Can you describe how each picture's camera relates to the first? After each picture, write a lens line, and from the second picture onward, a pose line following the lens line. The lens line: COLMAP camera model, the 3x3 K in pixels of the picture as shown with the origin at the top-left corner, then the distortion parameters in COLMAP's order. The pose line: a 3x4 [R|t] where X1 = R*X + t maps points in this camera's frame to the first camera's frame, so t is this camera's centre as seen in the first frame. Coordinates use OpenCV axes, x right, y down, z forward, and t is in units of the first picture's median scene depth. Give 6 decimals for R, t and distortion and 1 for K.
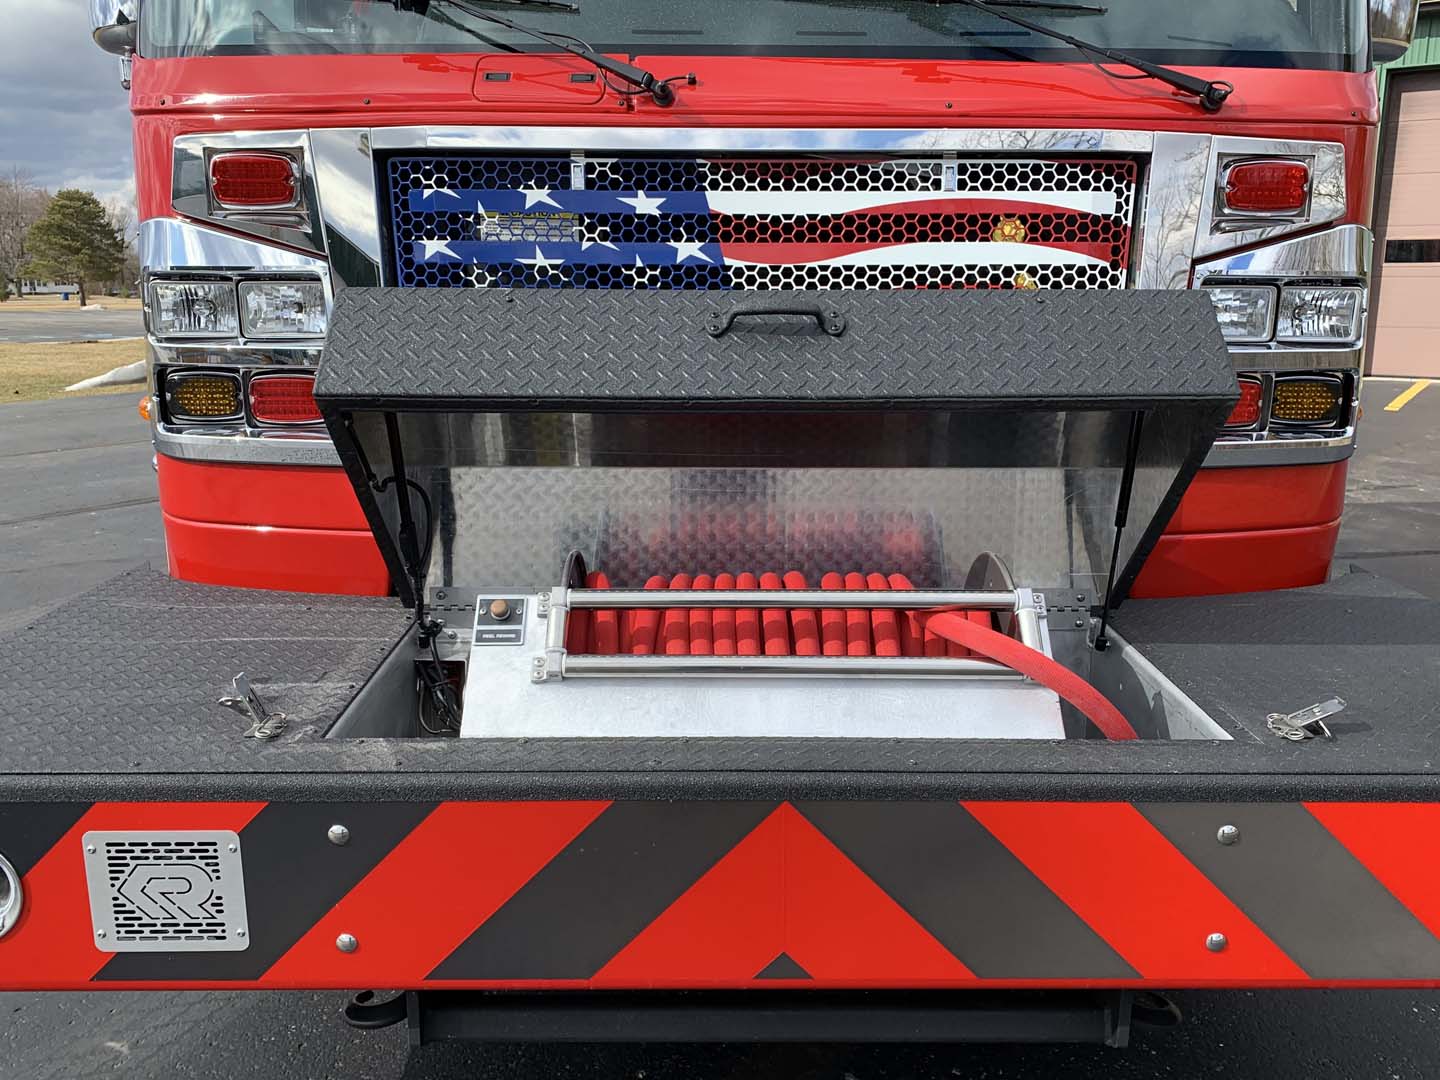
lens RADIAL K [[1135.1, 0, 720.0], [0, 1135.1, 540.0], [0, 0, 1]] dist [0.047536, -0.013380]
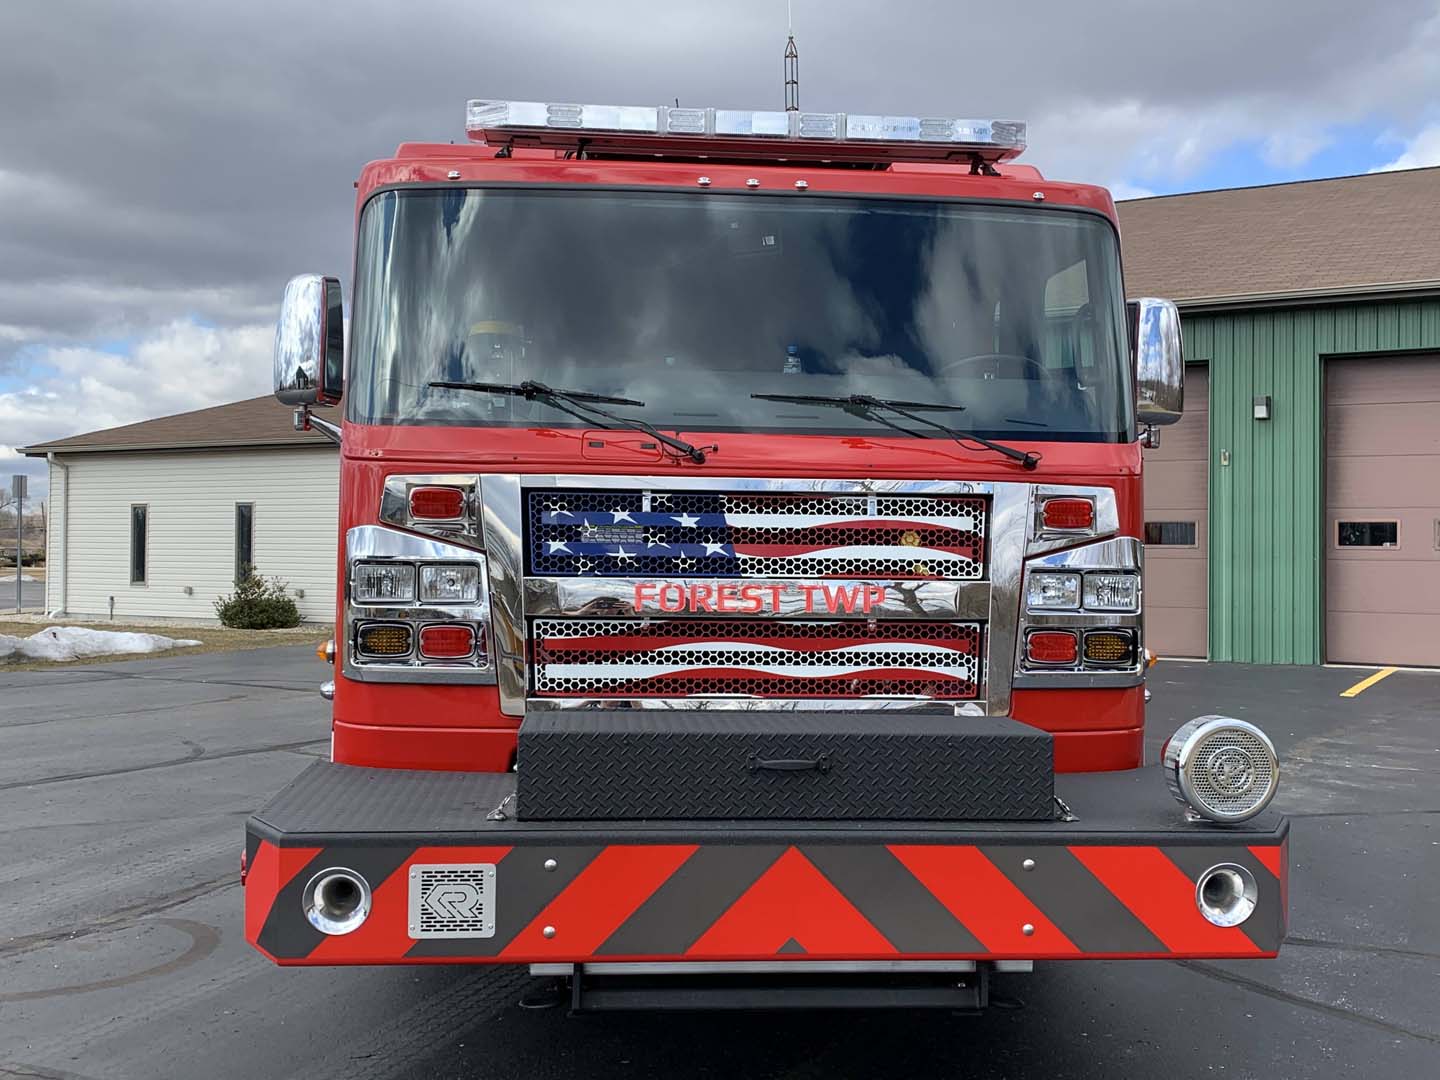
lens RADIAL K [[1509.7, 0, 720.0], [0, 1509.7, 540.0], [0, 0, 1]] dist [0.091863, -0.005846]
pose [[0.996874, 0.009850, 0.078388, -0.186700], [0.008231, 0.973849, -0.227046, 0.219196], [-0.078574, 0.226981, 0.970724, -1.078811]]
